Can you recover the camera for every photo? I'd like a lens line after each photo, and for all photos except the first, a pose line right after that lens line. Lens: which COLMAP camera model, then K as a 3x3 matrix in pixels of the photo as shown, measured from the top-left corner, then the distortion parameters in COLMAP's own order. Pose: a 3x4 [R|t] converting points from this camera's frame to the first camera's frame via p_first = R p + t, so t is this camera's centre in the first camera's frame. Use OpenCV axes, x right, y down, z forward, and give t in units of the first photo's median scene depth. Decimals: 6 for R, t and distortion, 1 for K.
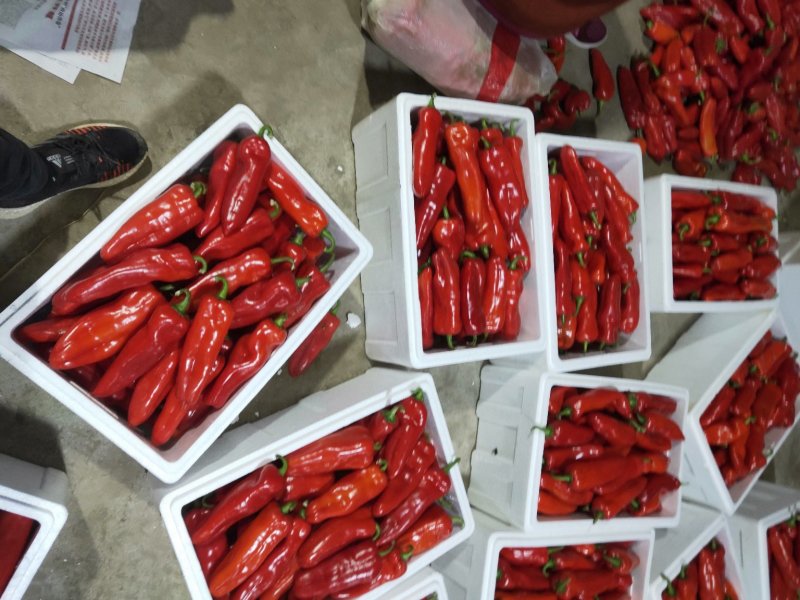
lens RADIAL K [[584.2, 0, 398.0], [0, 584.2, 305.2], [0, 0, 1]] dist [-0.010815, 0.030201]
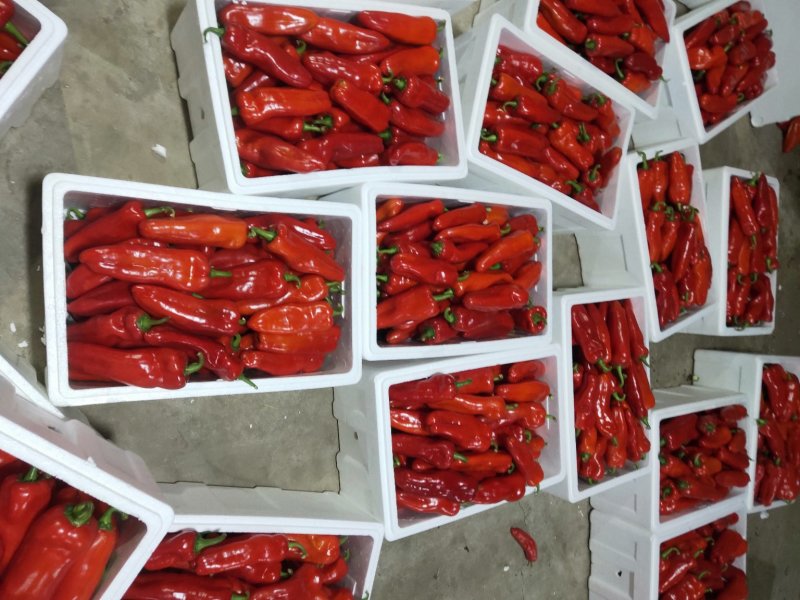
lens RADIAL K [[584.2, 0, 398.0], [0, 584.2, 305.2], [0, 0, 1]] dist [-0.010815, 0.030201]
pose [[0.994875, 0.082263, 0.058797, -0.032795], [-0.082131, 0.996611, -0.004655, 0.883674], [-0.058981, -0.000198, 0.998259, -0.051292]]
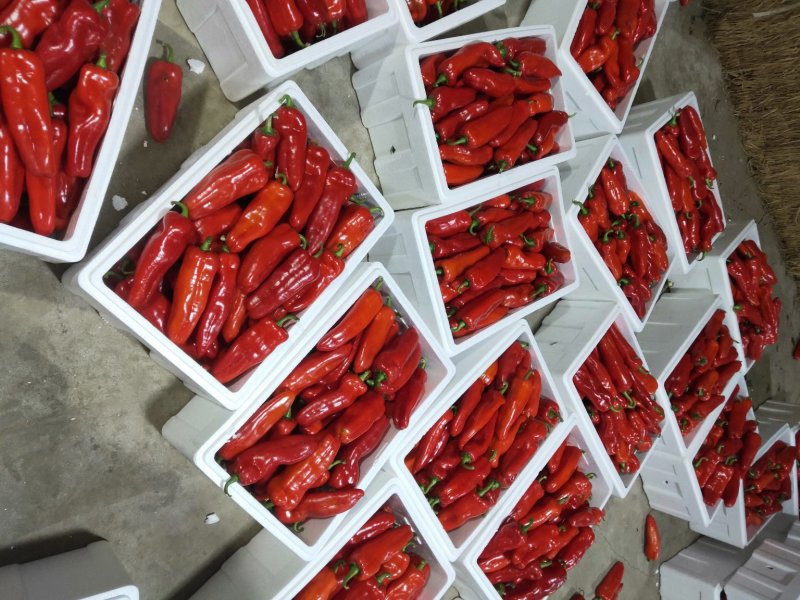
lens RADIAL K [[584.2, 0, 398.0], [0, 584.2, 305.2], [0, 0, 1]] dist [-0.010815, 0.030201]
pose [[0.915363, -0.398549, 0.057179, 0.010997], [0.359772, 0.873396, 0.328244, 0.169376], [-0.180761, -0.279891, 0.942861, -0.029338]]
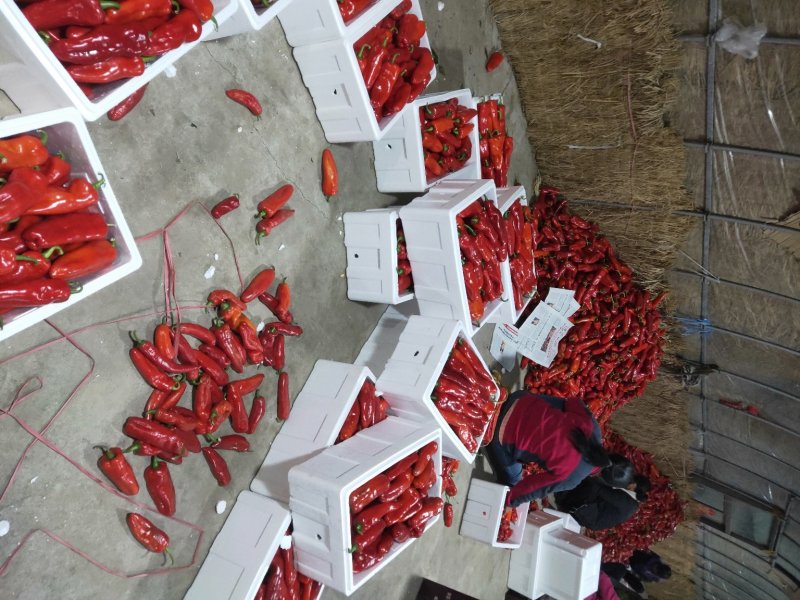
lens RADIAL K [[584.2, 0, 398.0], [0, 584.2, 305.2], [0, 0, 1]] dist [-0.010815, 0.030201]
pose [[0.821005, -0.477704, 0.312649, 0.008628], [0.245882, 0.790088, 0.561519, 1.087477], [-0.515260, -0.384135, 0.766125, -0.184819]]
